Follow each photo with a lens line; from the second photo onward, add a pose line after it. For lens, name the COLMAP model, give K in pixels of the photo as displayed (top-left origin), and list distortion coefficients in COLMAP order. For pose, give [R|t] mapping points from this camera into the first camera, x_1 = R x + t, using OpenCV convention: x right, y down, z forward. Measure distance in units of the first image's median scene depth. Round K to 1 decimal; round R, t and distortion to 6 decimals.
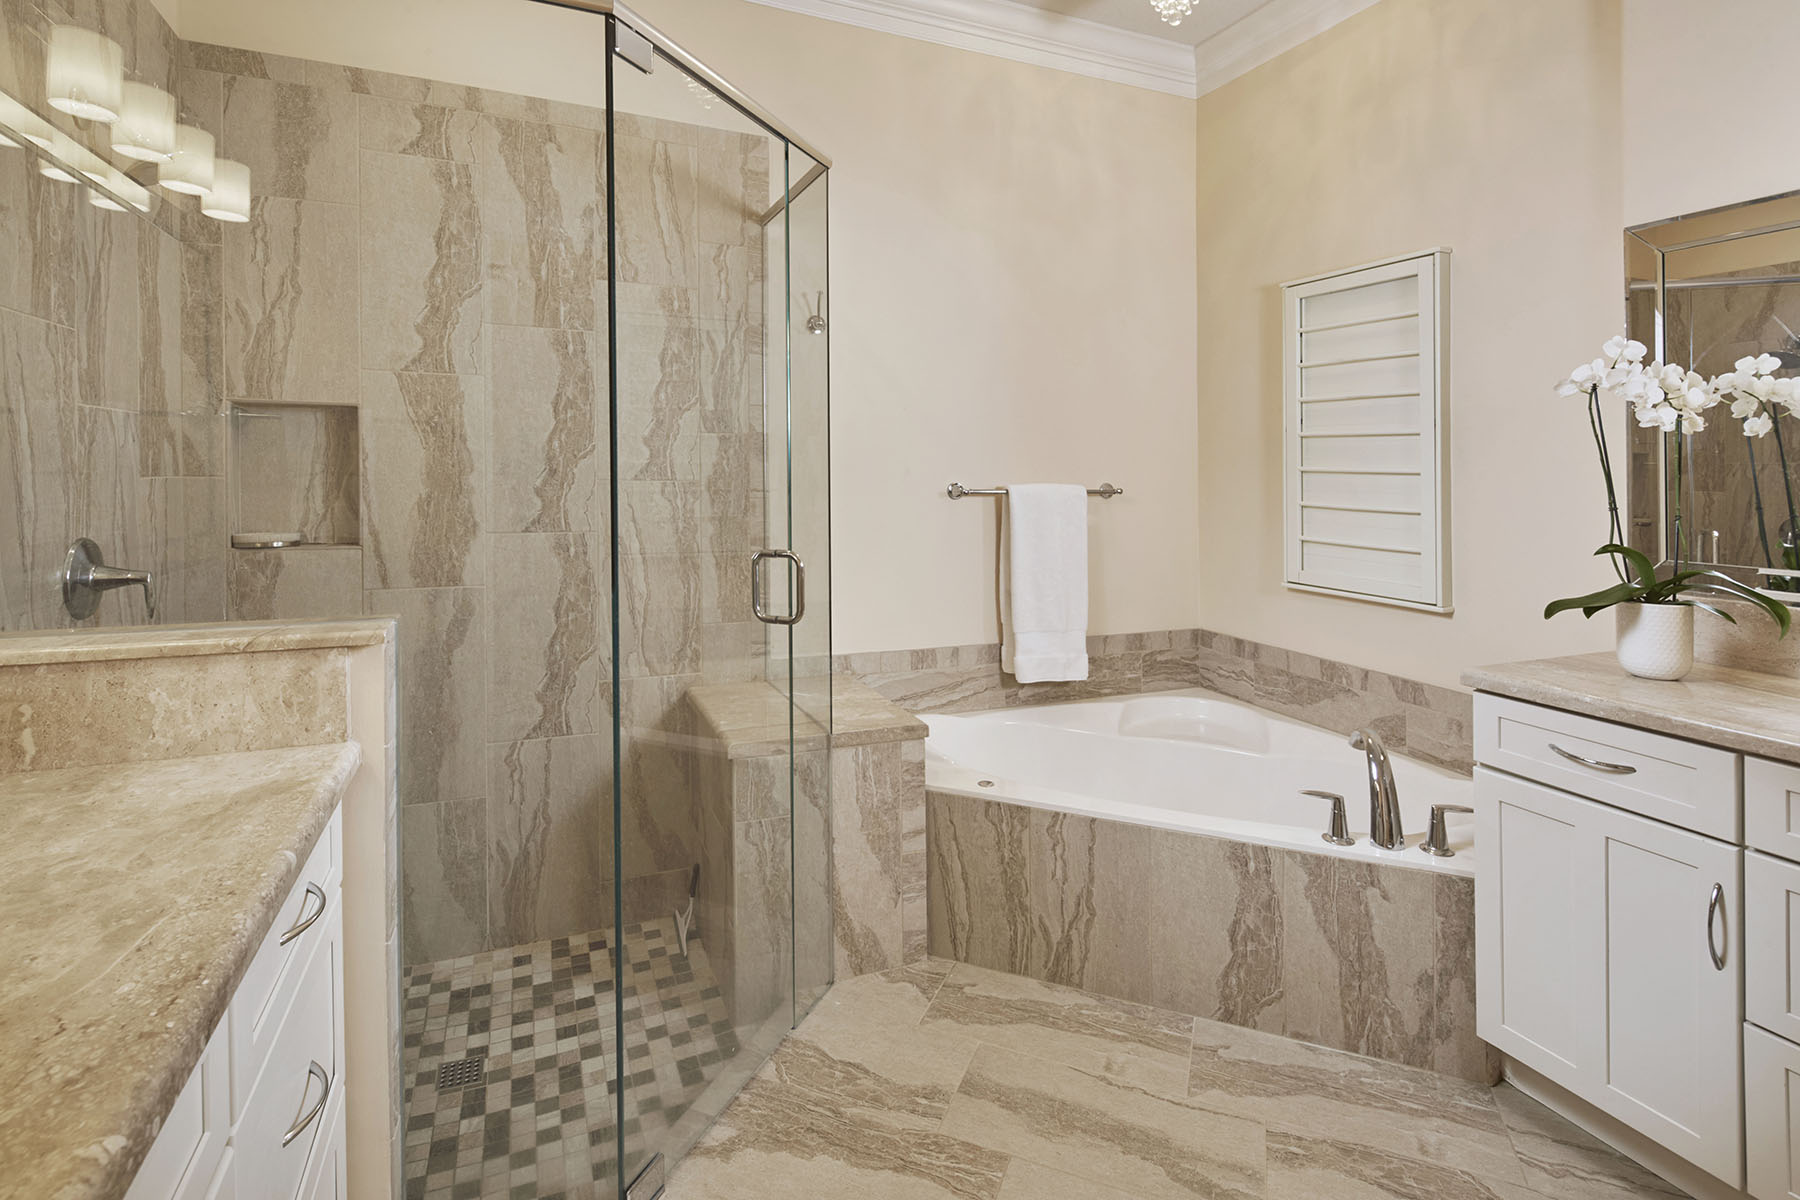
lens RADIAL K [[897.3, 0, 896.9], [0, 897.3, 481.3], [0, 0, 1]] dist [0.000923, -0.002650]
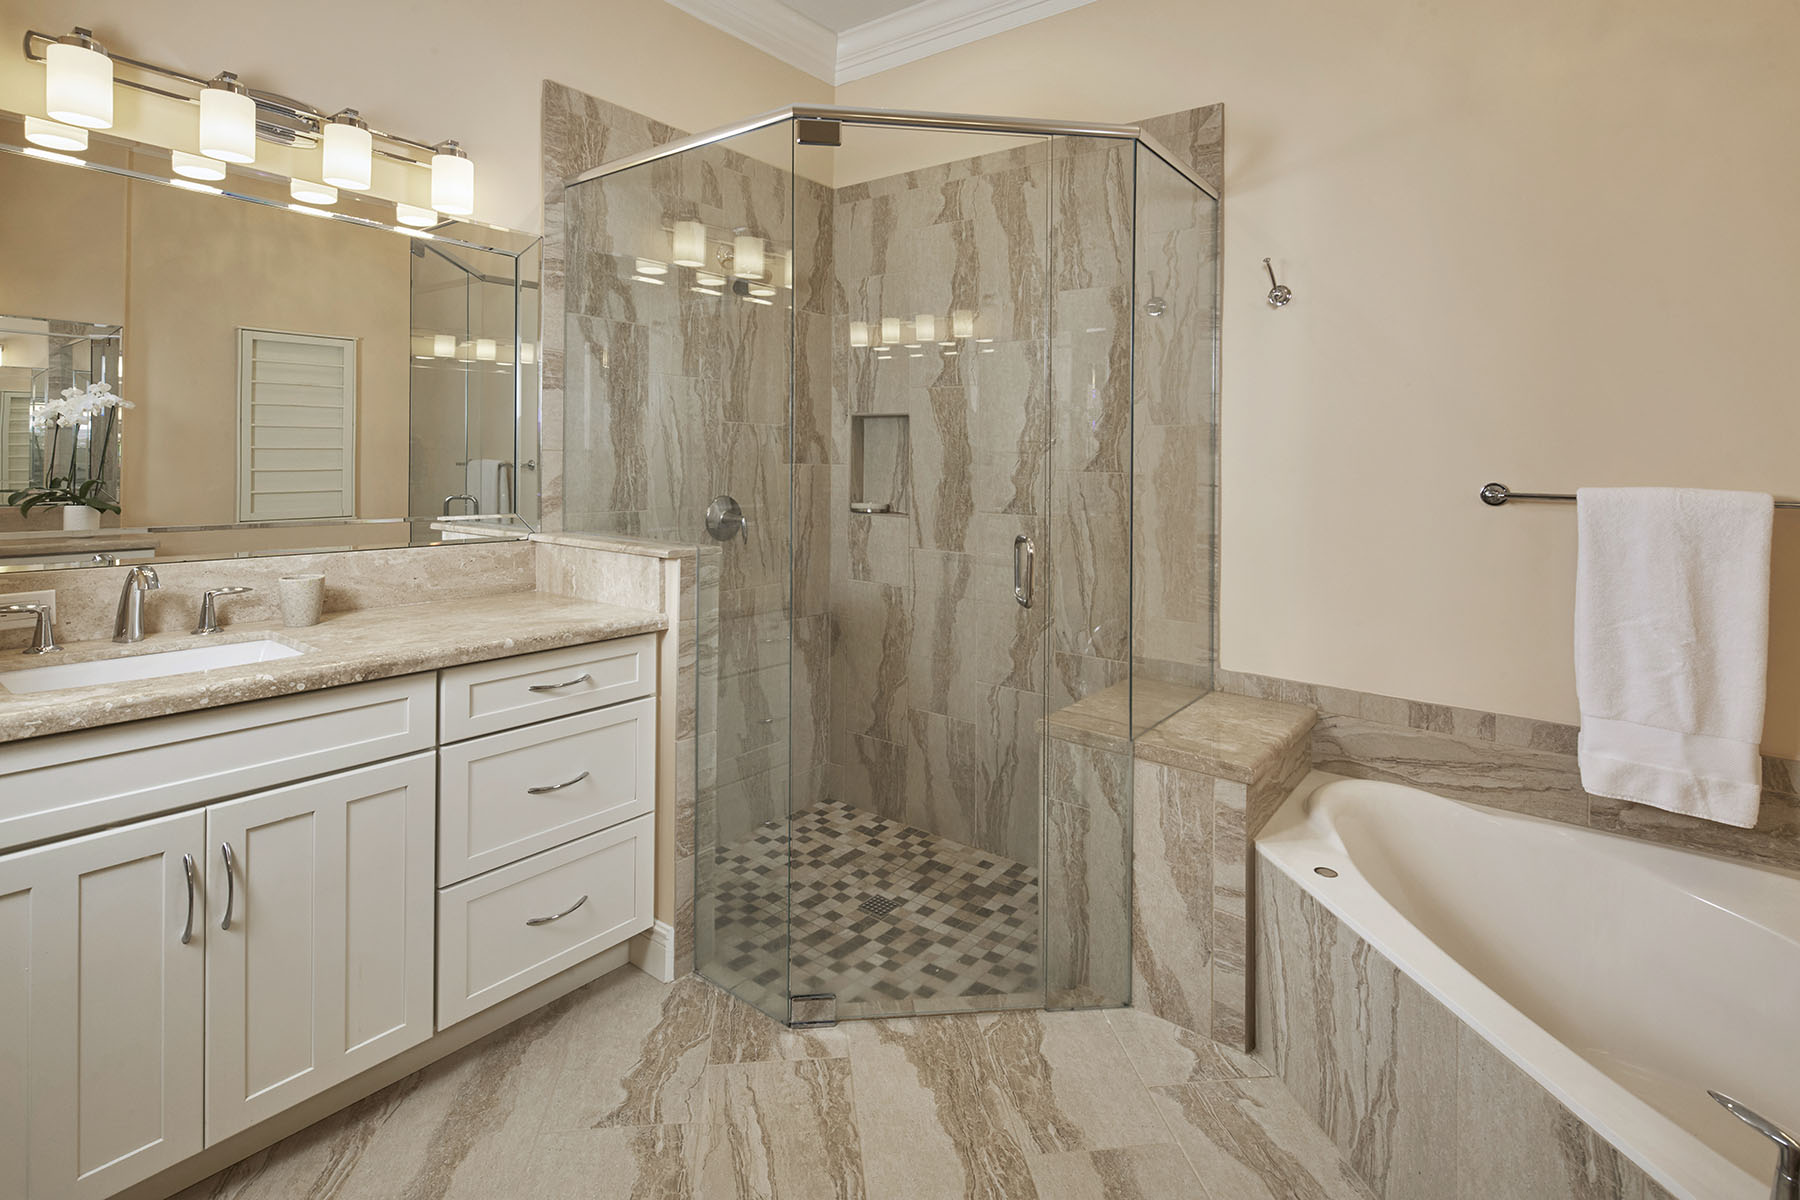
lens RADIAL K [[897.3, 0, 896.9], [0, 897.3, 481.3], [0, 0, 1]] dist [0.000923, -0.002650]
pose [[0.476685, 0.019971, -0.878847, 0.620974], [-0.023858, 0.999668, 0.009776, 0.006177], [0.878750, 0.016307, 0.477003, 0.326008]]
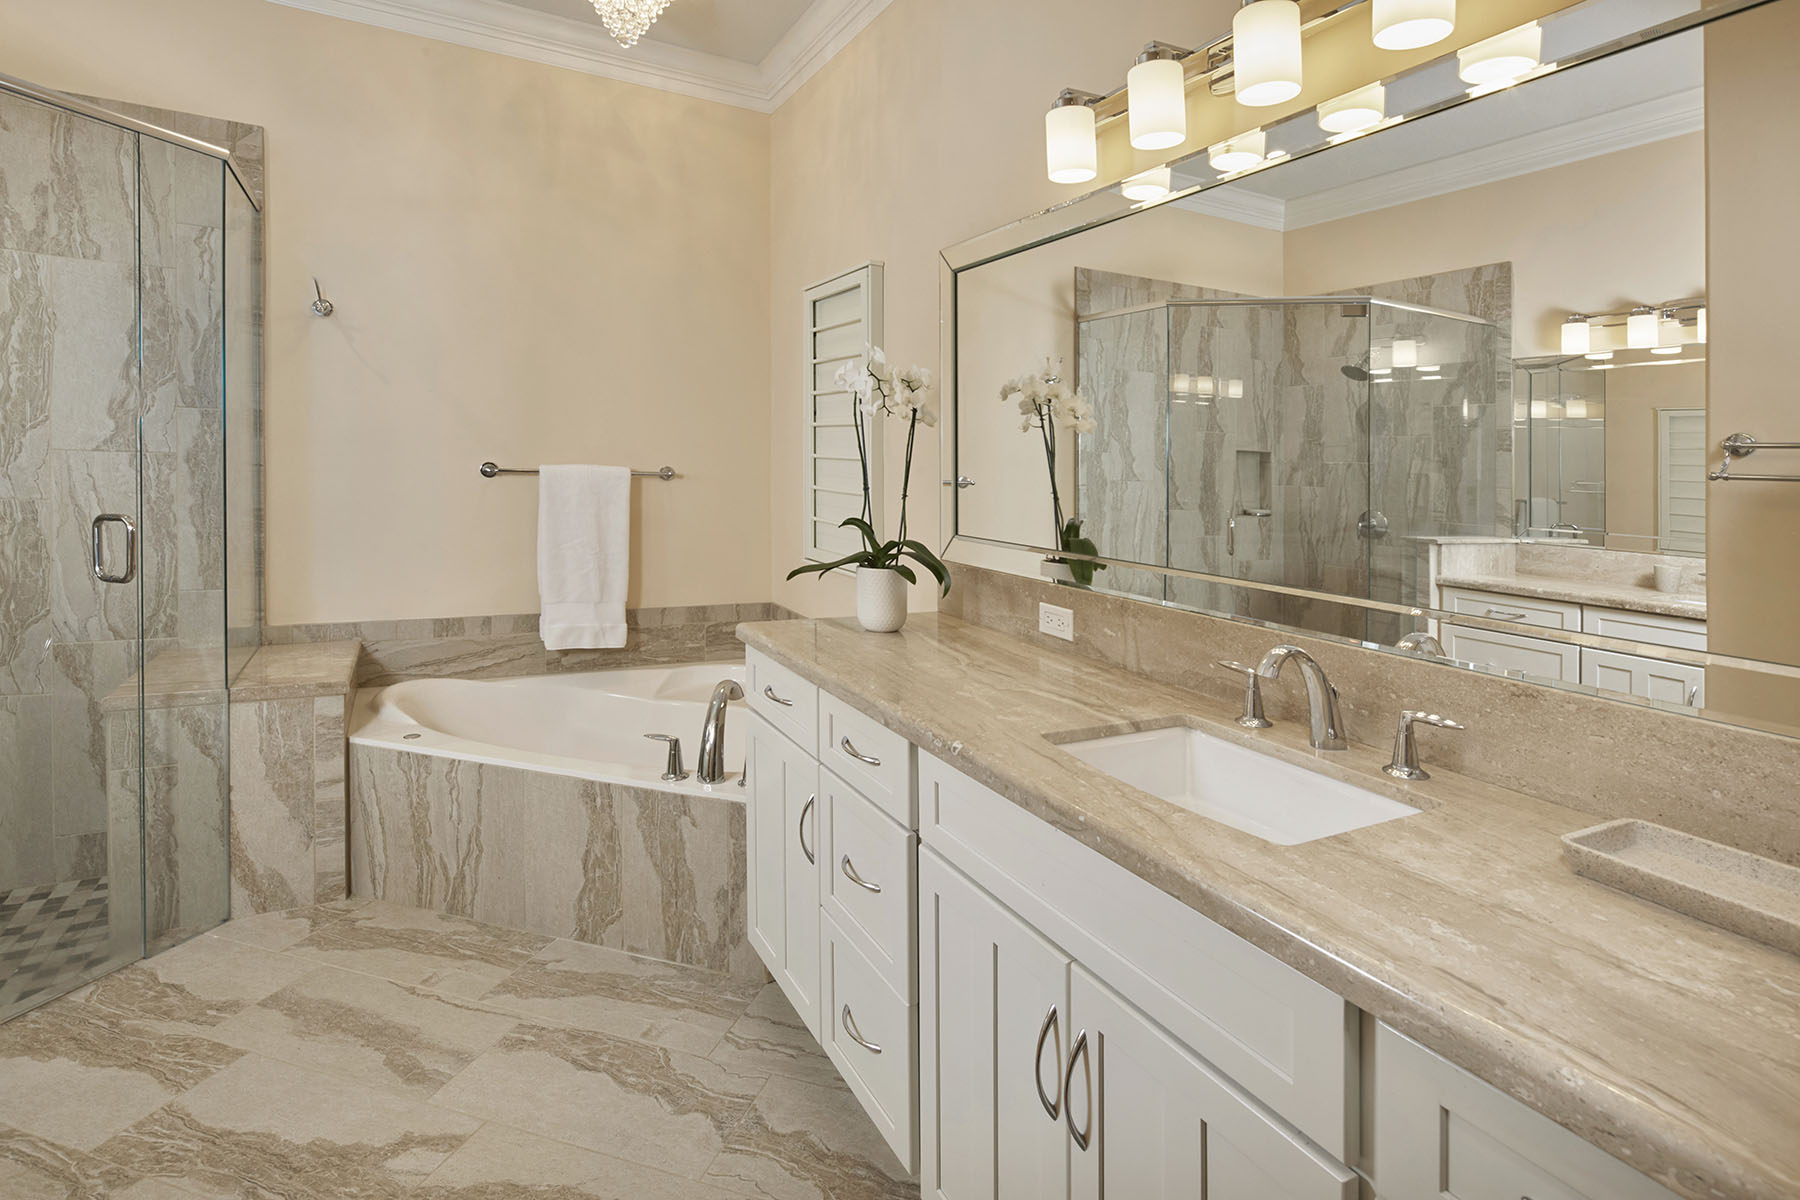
lens RADIAL K [[897.8, 0, 938.9], [0, 897.8, 481.1], [0, 0, 1]] dist [0.003432, -0.004668]
pose [[0.994030, 0.018172, 0.107585, 0.642761], [-0.018962, 0.999800, 0.006321, 0.009963], [-0.107448, -0.008324, 0.994176, -0.154072]]
